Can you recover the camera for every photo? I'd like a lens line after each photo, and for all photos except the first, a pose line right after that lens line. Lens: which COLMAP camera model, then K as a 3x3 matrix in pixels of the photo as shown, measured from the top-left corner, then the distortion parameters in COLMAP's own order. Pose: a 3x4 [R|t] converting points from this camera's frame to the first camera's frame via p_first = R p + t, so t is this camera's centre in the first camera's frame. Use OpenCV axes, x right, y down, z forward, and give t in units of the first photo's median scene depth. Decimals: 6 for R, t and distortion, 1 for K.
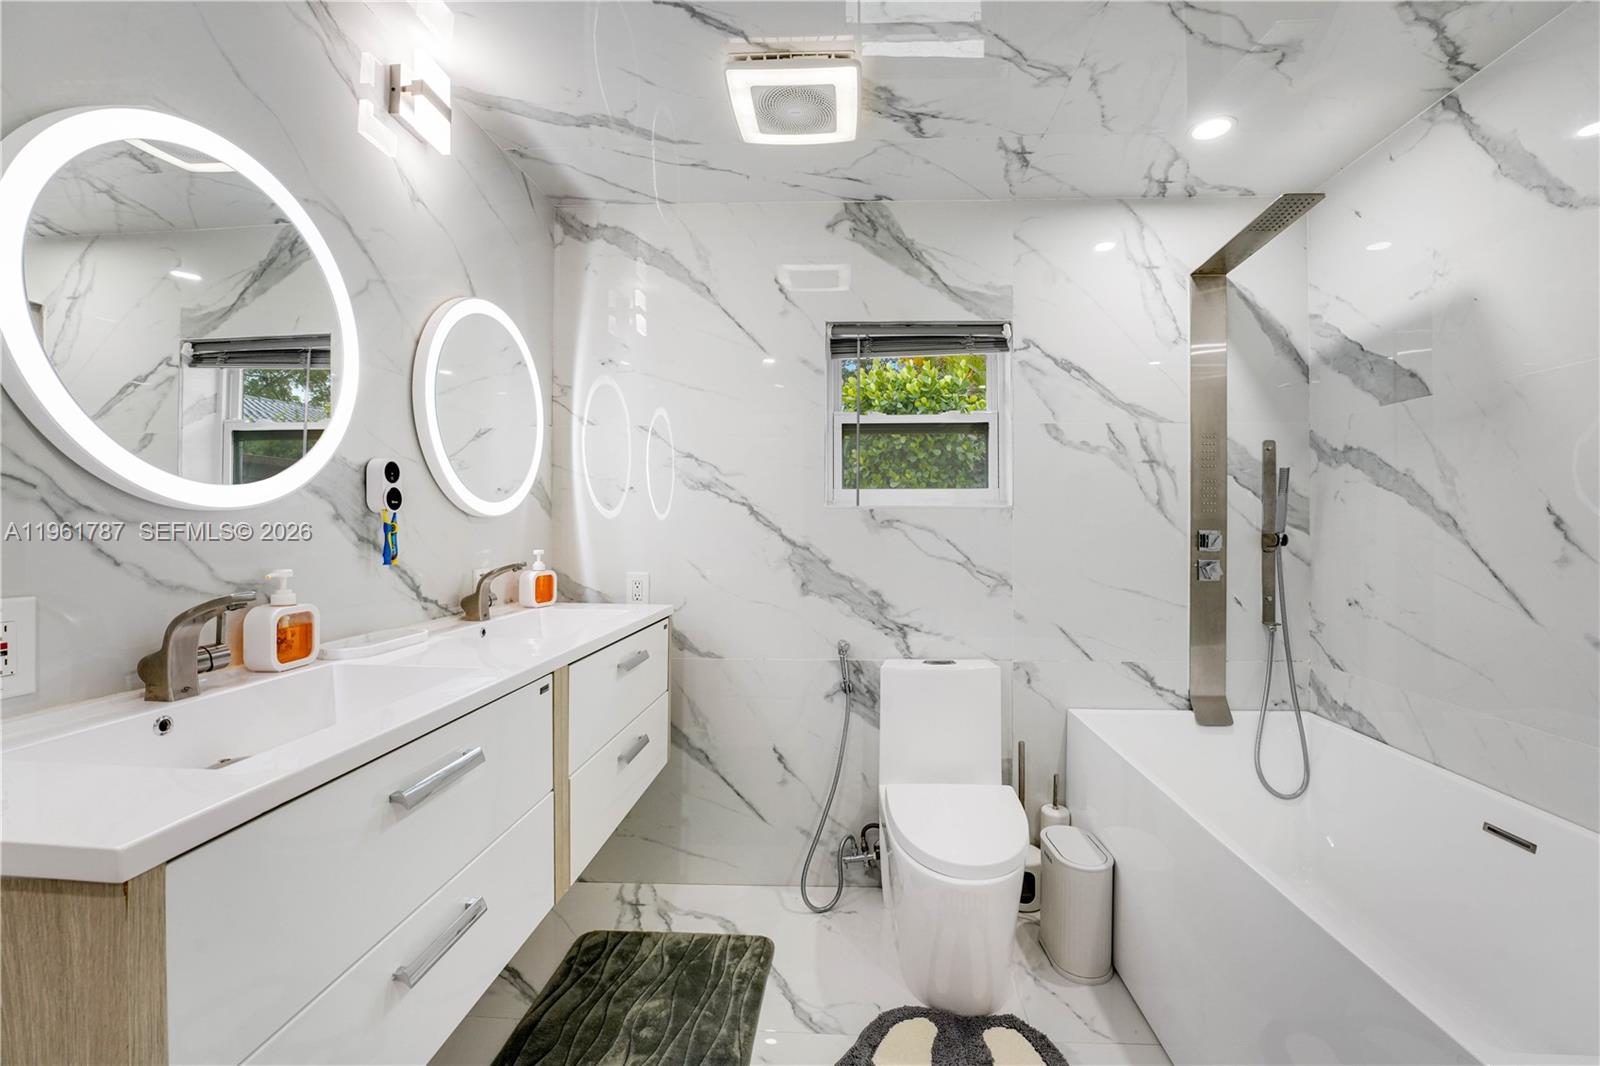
lens RADIAL K [[655.5, 0, 807.2], [0, 655.5, 524.5], [0, 0, 1]] dist [-0.022712, 0.001586]
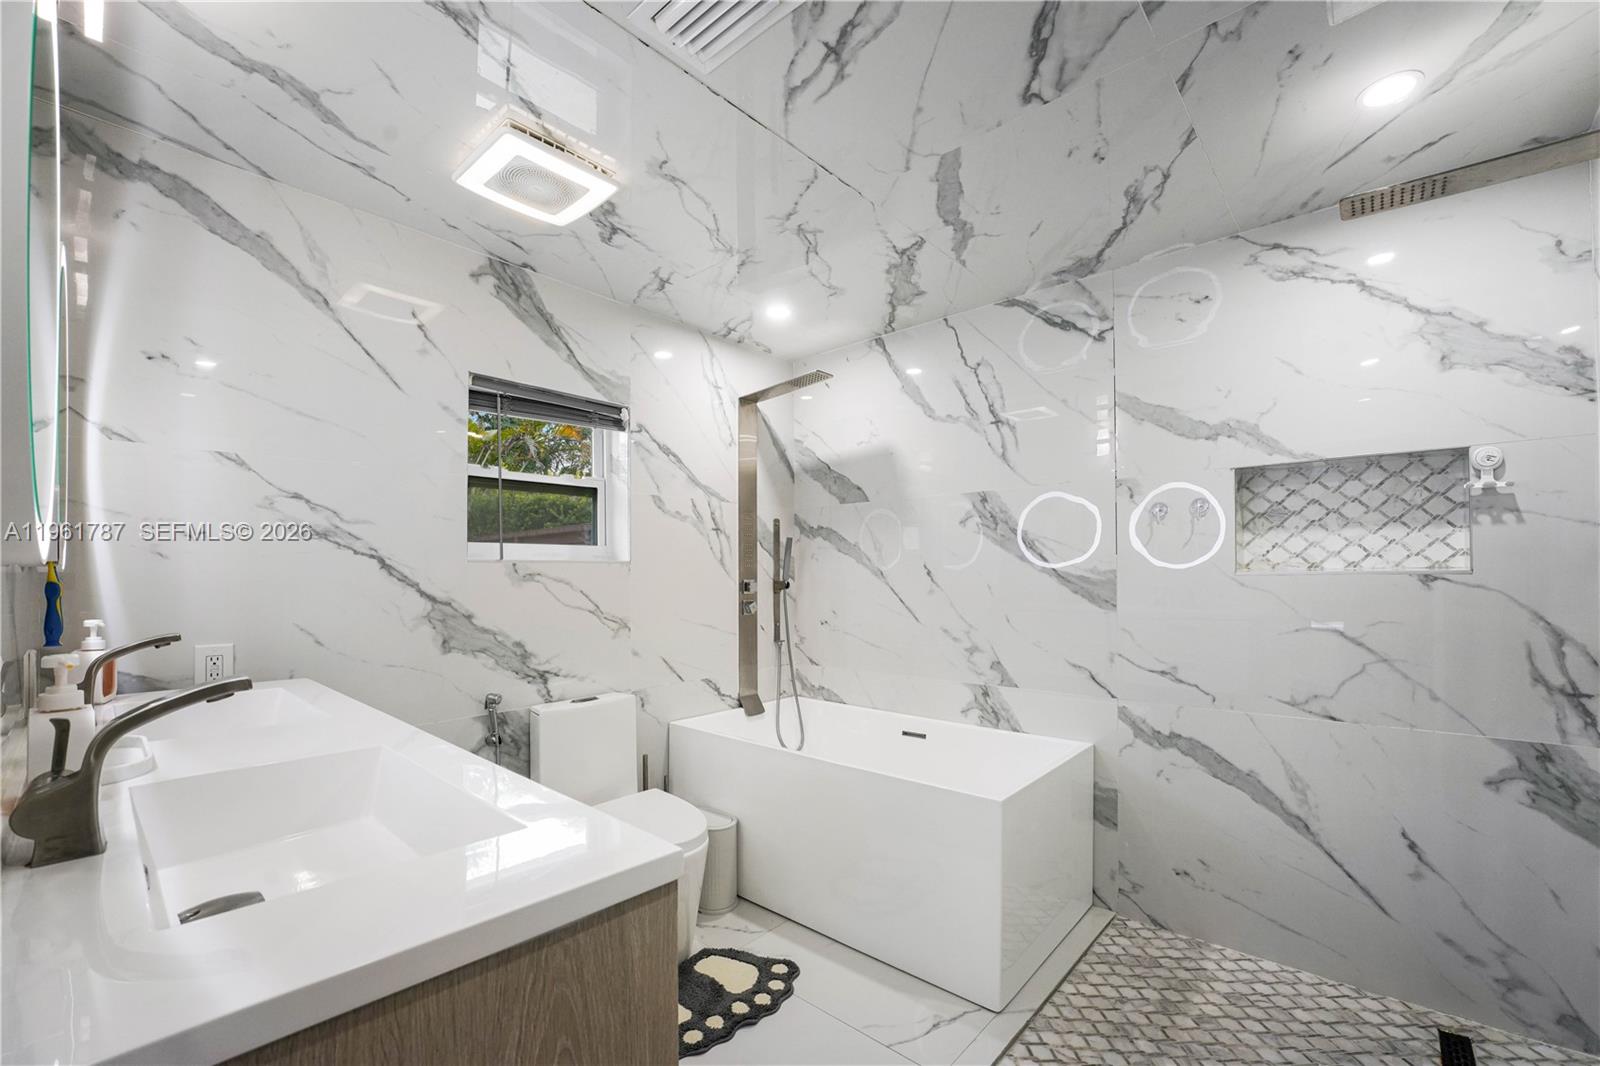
lens RADIAL K [[655.5, 0, 794.4], [0, 655.5, 573.5], [0, 0, 1]] dist [-0.022712, 0.001586]
pose [[0.632952, -0.005829, 0.774169, -0.432251], [0.009196, 0.999958, 0.000011, -0.003288], [-0.774136, 0.007112, 0.632979, 0.008426]]
